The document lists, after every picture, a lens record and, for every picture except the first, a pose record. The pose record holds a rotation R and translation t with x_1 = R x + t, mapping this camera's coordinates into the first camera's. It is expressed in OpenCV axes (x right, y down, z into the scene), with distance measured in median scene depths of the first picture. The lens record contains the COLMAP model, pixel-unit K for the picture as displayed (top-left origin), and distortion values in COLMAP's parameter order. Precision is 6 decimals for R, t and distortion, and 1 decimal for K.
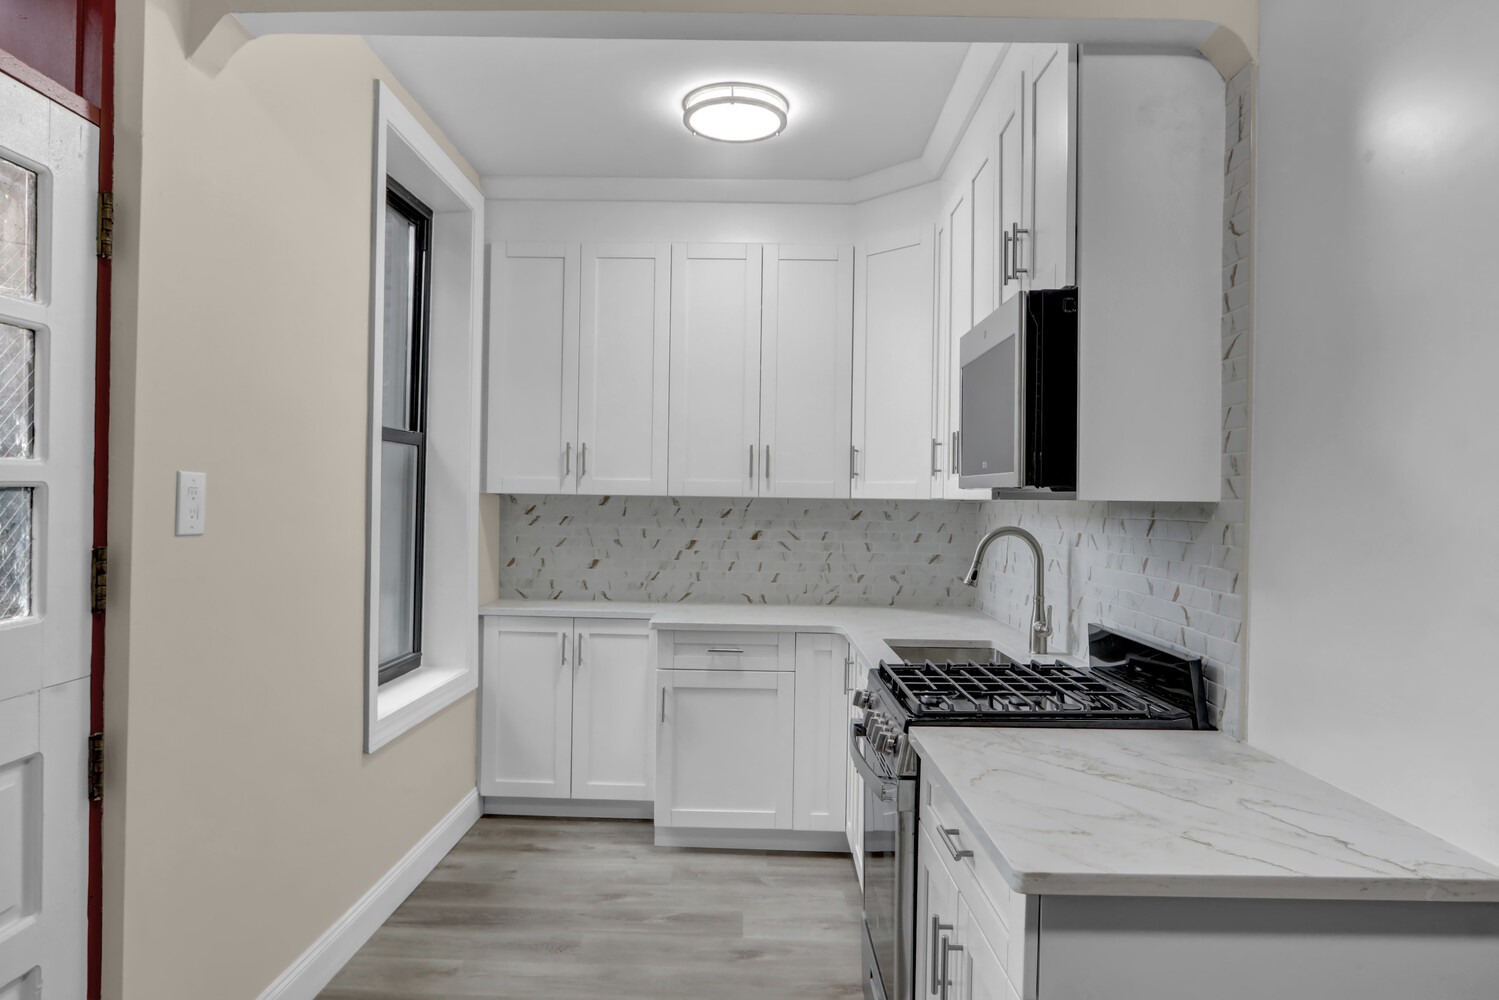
lens RADIAL K [[921.3, 0, 746.6], [0, 921.3, 499.4], [0, 0, 1]] dist [-0.021637, 0.007154]
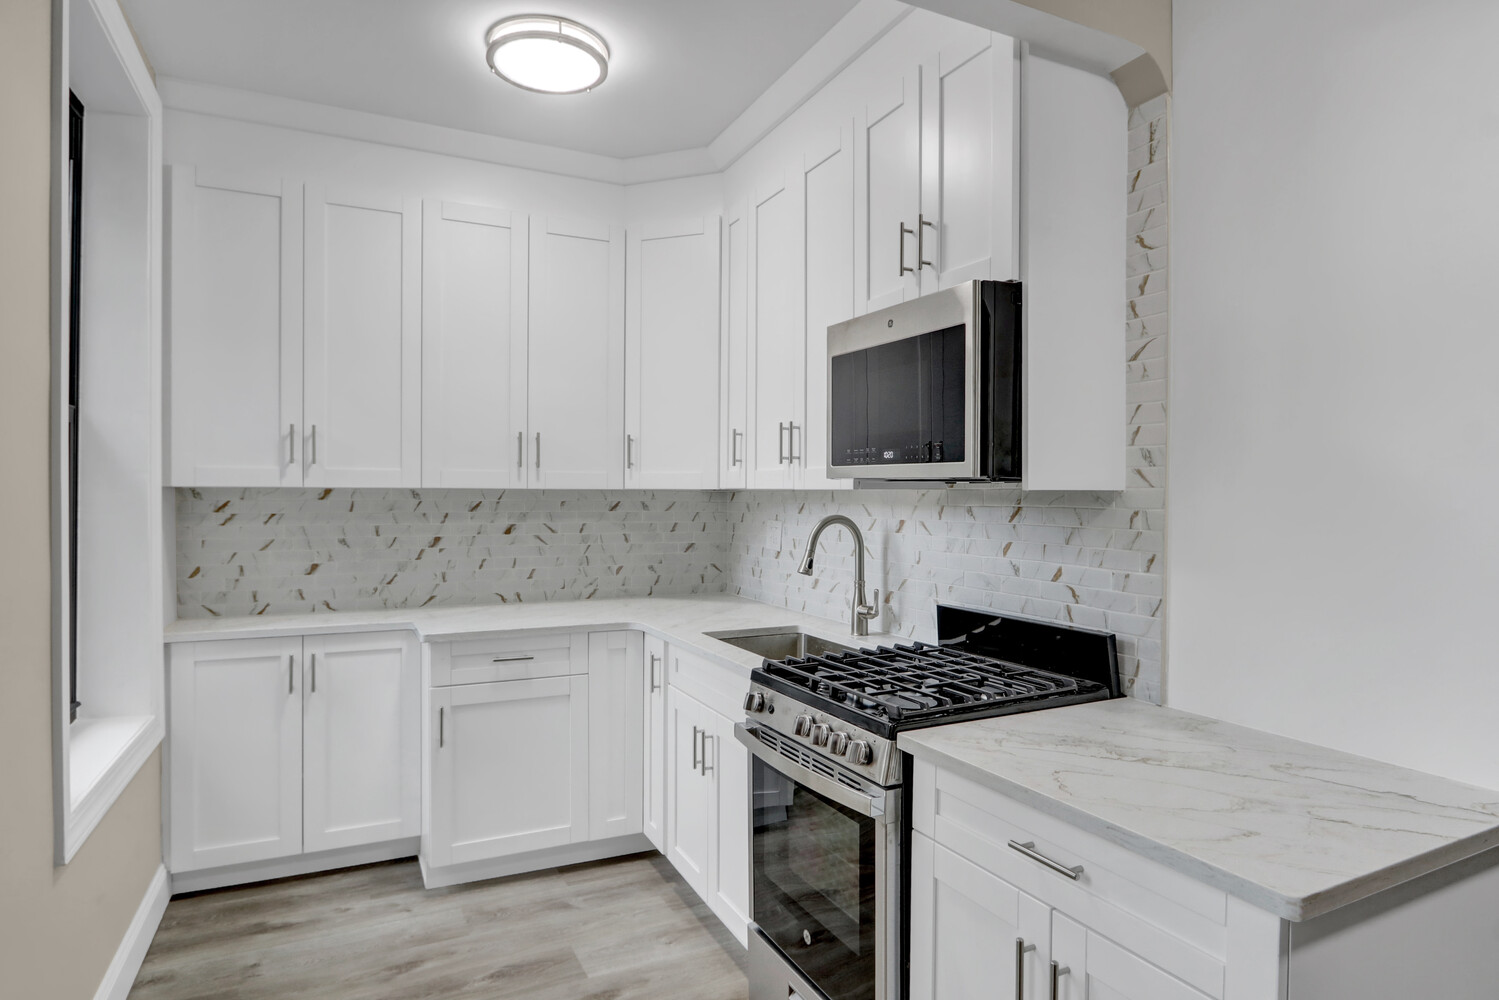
lens RADIAL K [[826.7, 0, 746.5], [0, 826.7, 500.3], [0, 0, 1]] dist [-0.013751, 0.000536]
pose [[0.889277, -0.014814, 0.457129, -0.235050], [0.007982, 0.999826, 0.016872, -0.003840], [-0.457299, -0.011355, 0.889240, 0.222245]]
